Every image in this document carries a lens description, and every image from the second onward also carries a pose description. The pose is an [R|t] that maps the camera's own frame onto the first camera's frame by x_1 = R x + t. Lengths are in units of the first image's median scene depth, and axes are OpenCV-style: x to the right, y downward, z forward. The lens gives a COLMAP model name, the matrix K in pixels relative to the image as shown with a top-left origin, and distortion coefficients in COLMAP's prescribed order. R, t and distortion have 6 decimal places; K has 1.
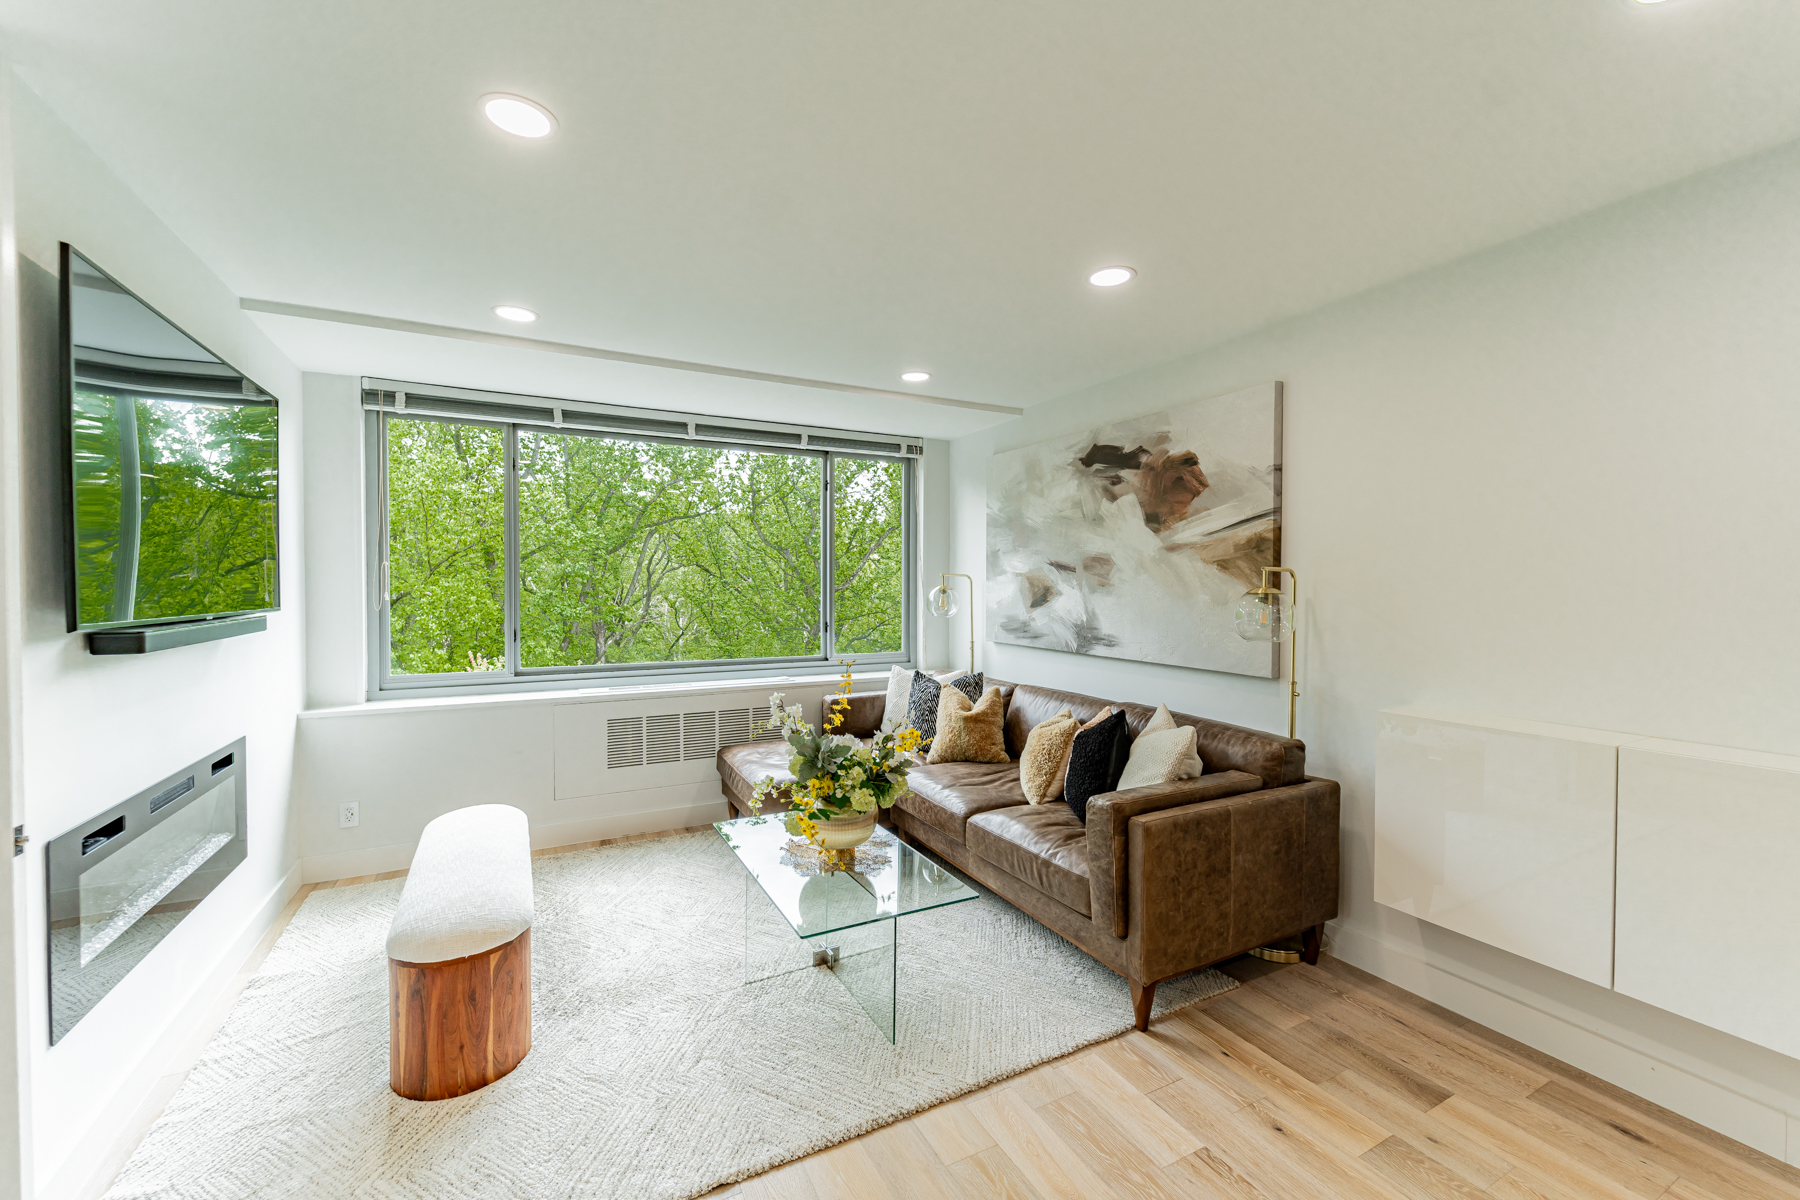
lens RADIAL K [[725.1, 0, 900.3], [0, 725.1, 598.1], [0, 0, 1]] dist [0.000478, -0.000390]
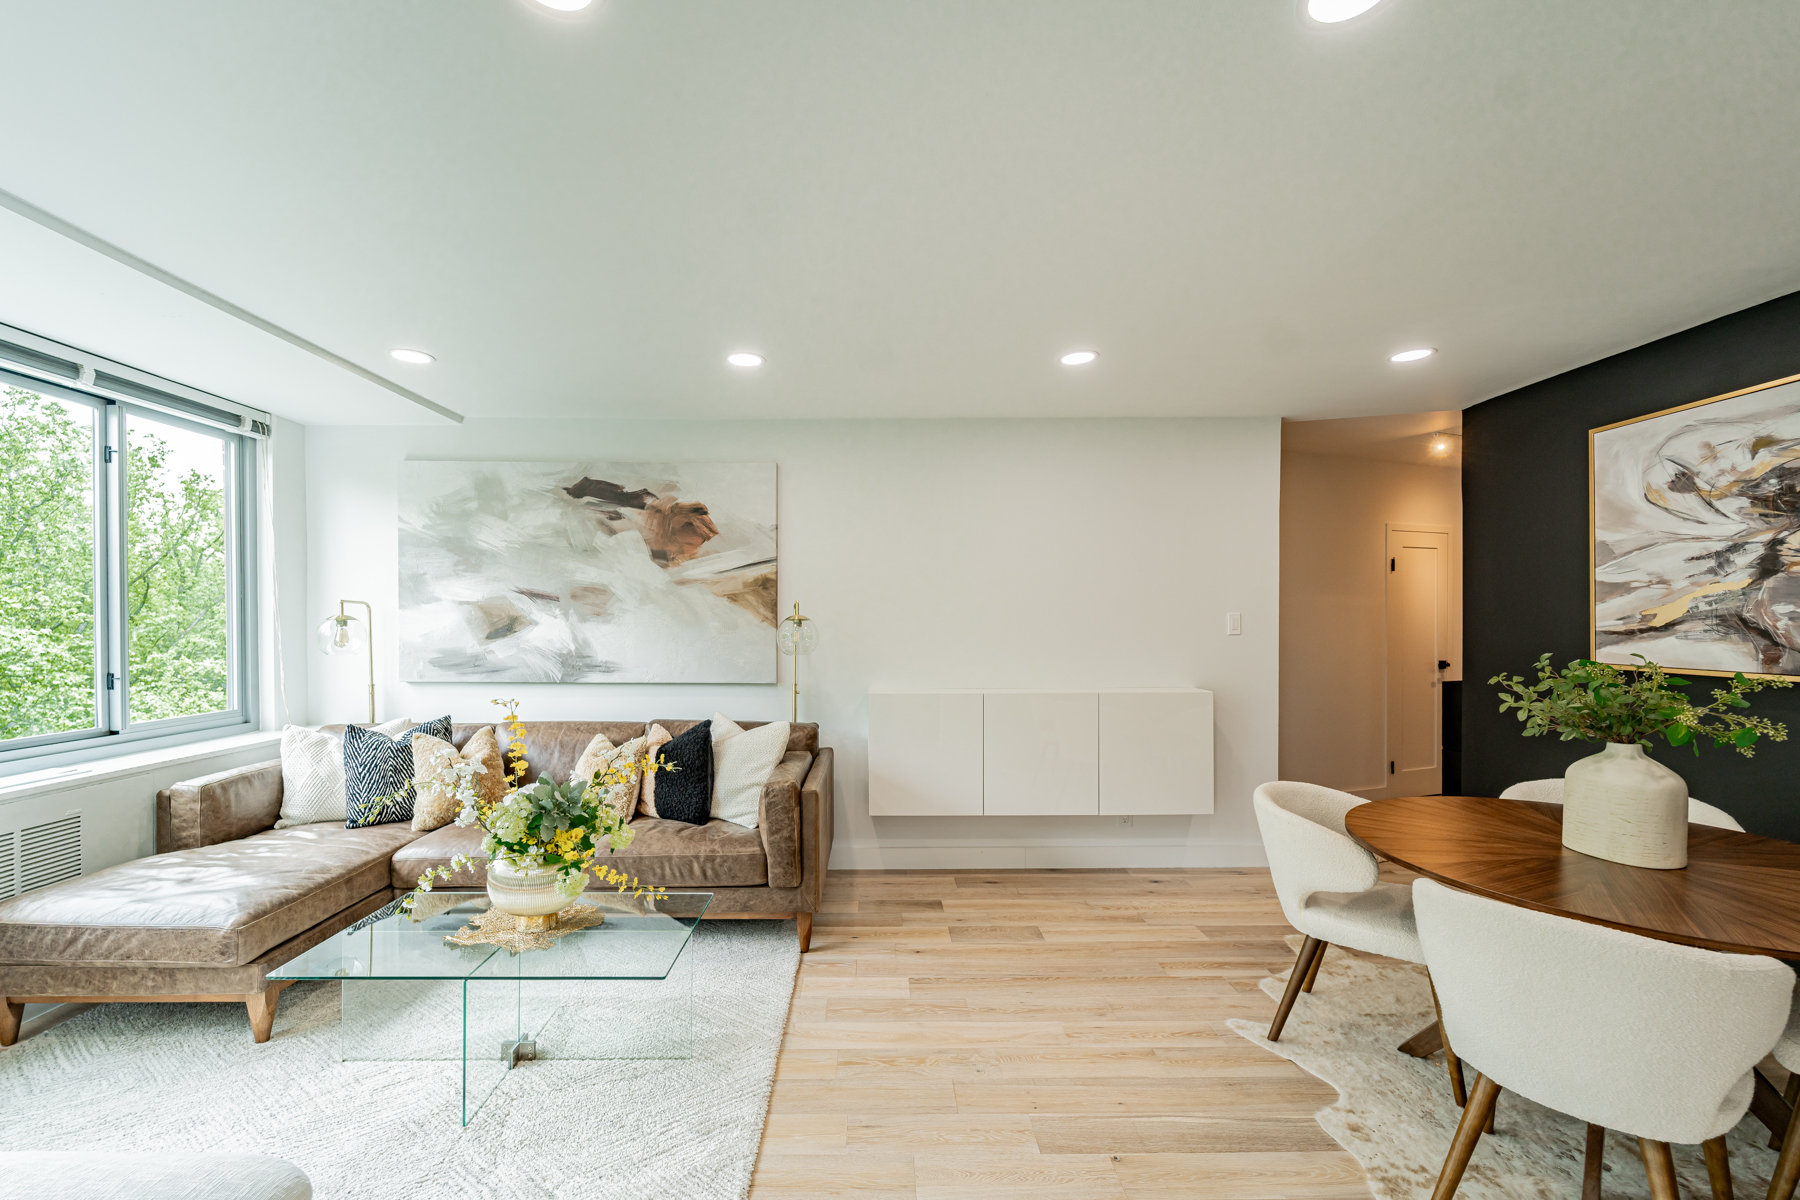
lens RADIAL K [[720.9, 0, 879.9], [0, 720.9, 629.2], [0, 0, 1]] dist [0.000940, -0.001076]
pose [[0.455312, -0.012601, 0.890243, -0.470425], [0.018644, 0.999816, 0.004617, 0.006416], [-0.890137, 0.014496, 0.455463, 0.174611]]
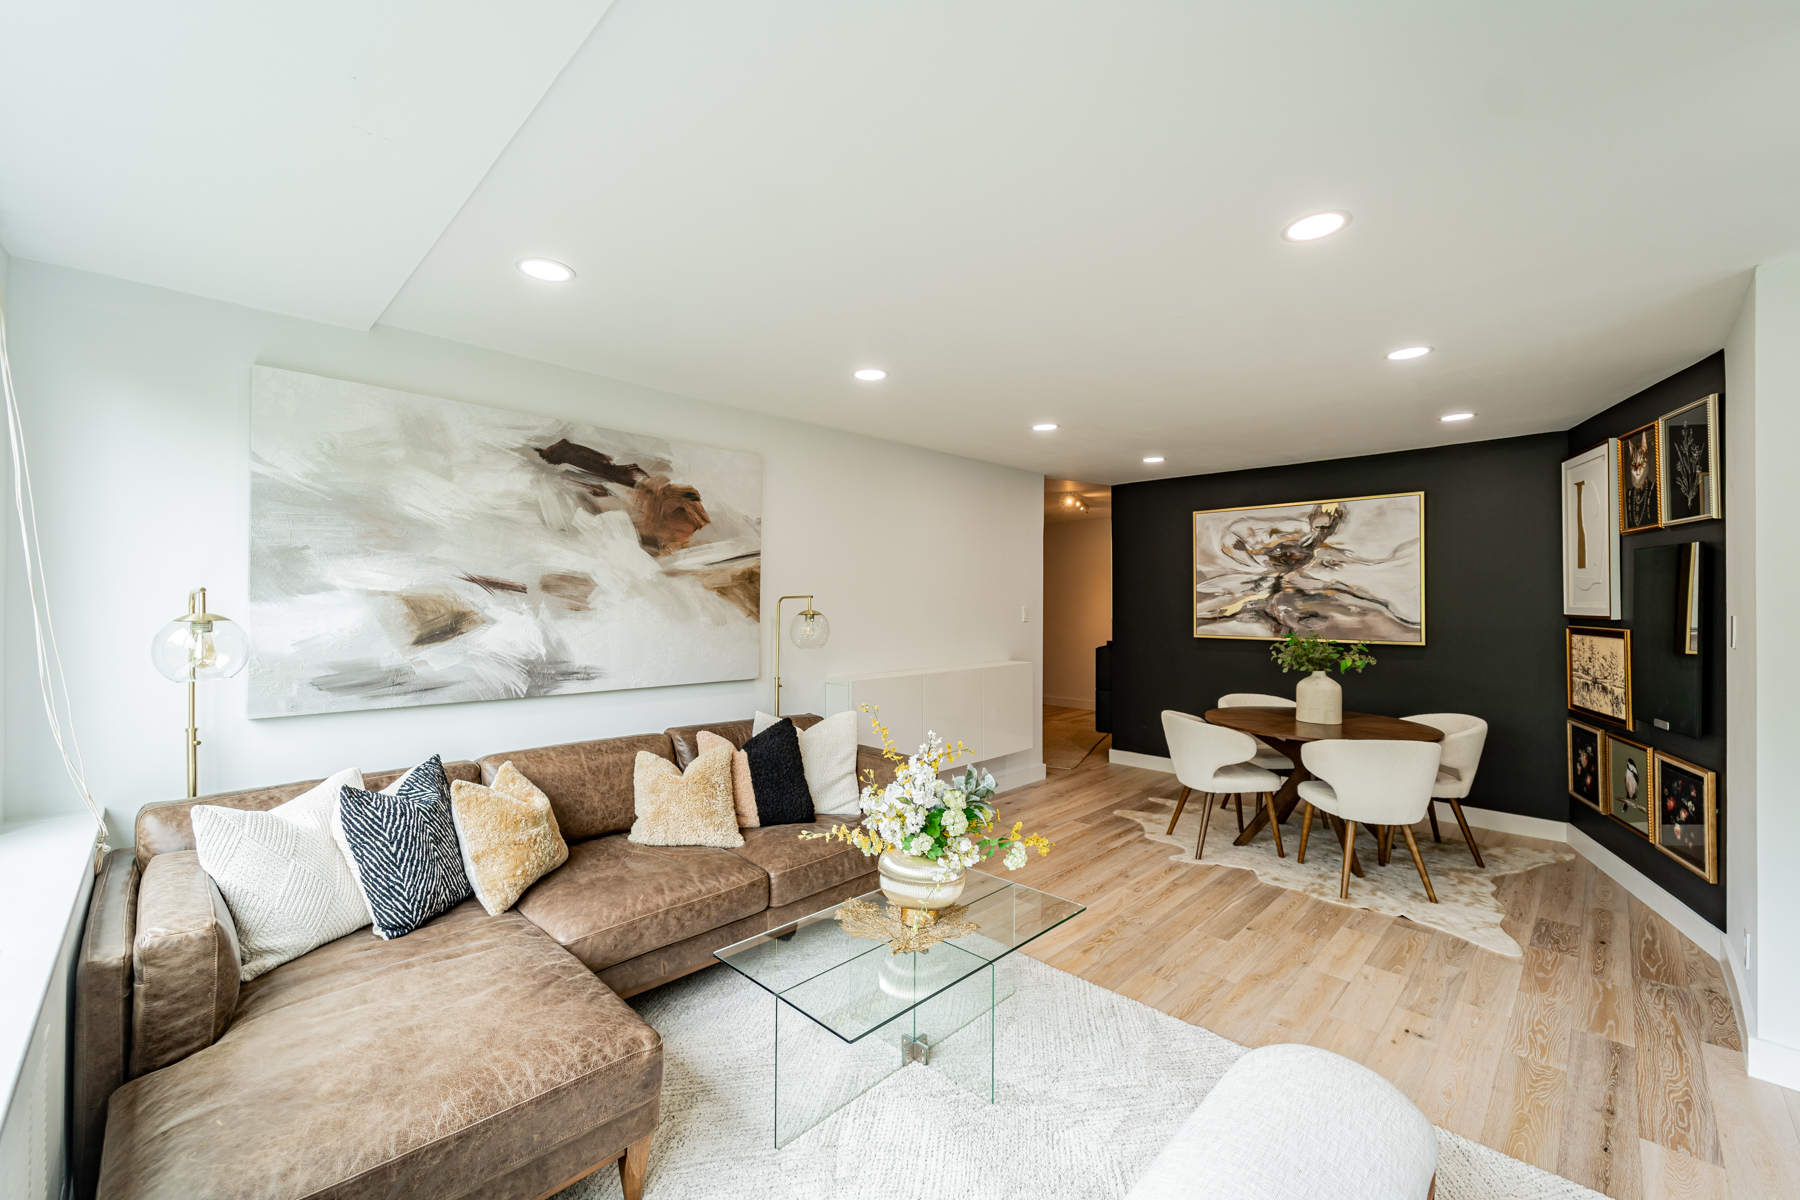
lens RADIAL K [[714.9, 0, 899.6], [0, 714.9, 597.1], [0, 0, 1]] dist [0.000174, -0.000683]
pose [[-0.302584, 0.005666, 0.953106, -0.650867], [0.015169, 0.999884, -0.001128, -0.025959], [-0.953002, 0.014116, -0.302635, 0.918905]]
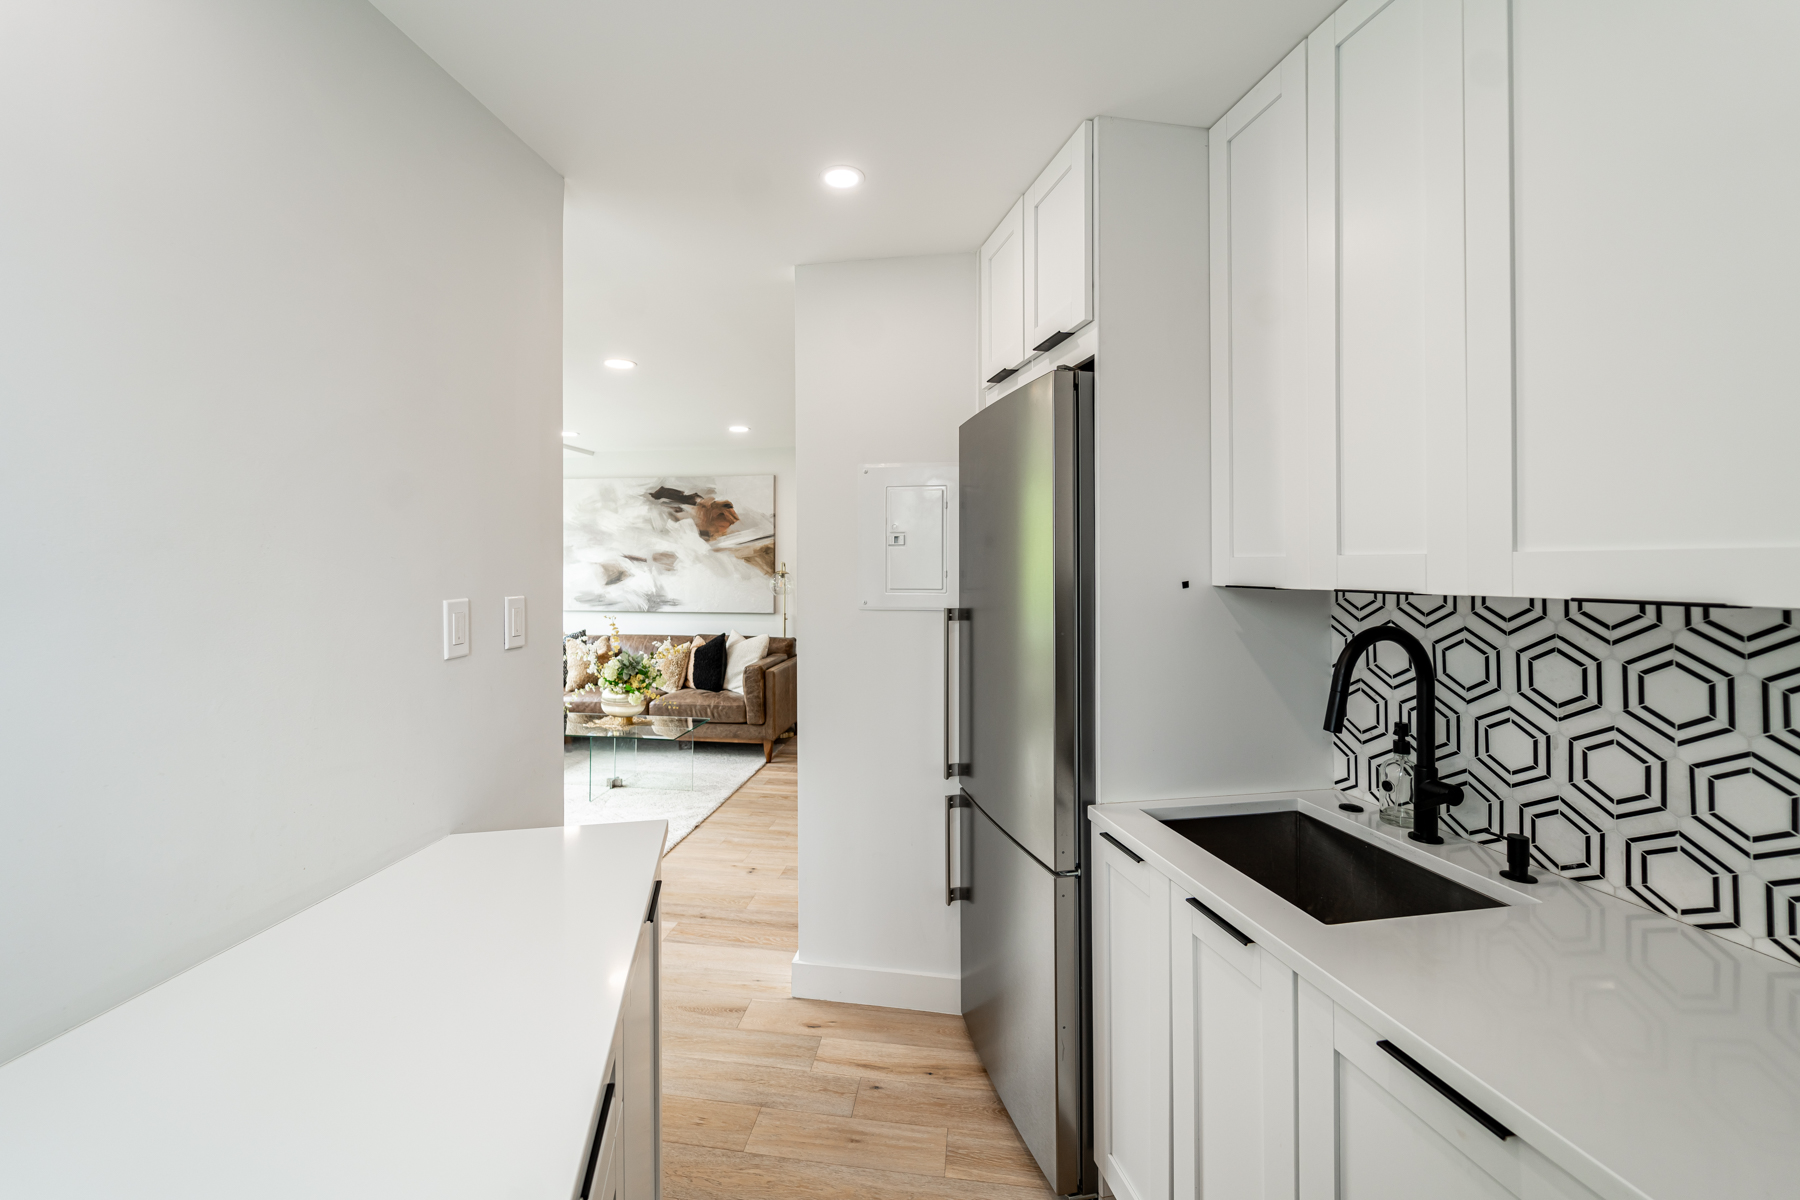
lens RADIAL K [[729.0, 0, 860.7], [0, 729.0, 558.0], [0, 0, 1]] dist [0.000988, 0.000041]
pose [[0.605508, 0.000924, 0.795839, -0.833821], [0.019873, 0.999670, -0.016281, -0.009261], [-0.795591, 0.025674, 0.605290, -0.407179]]
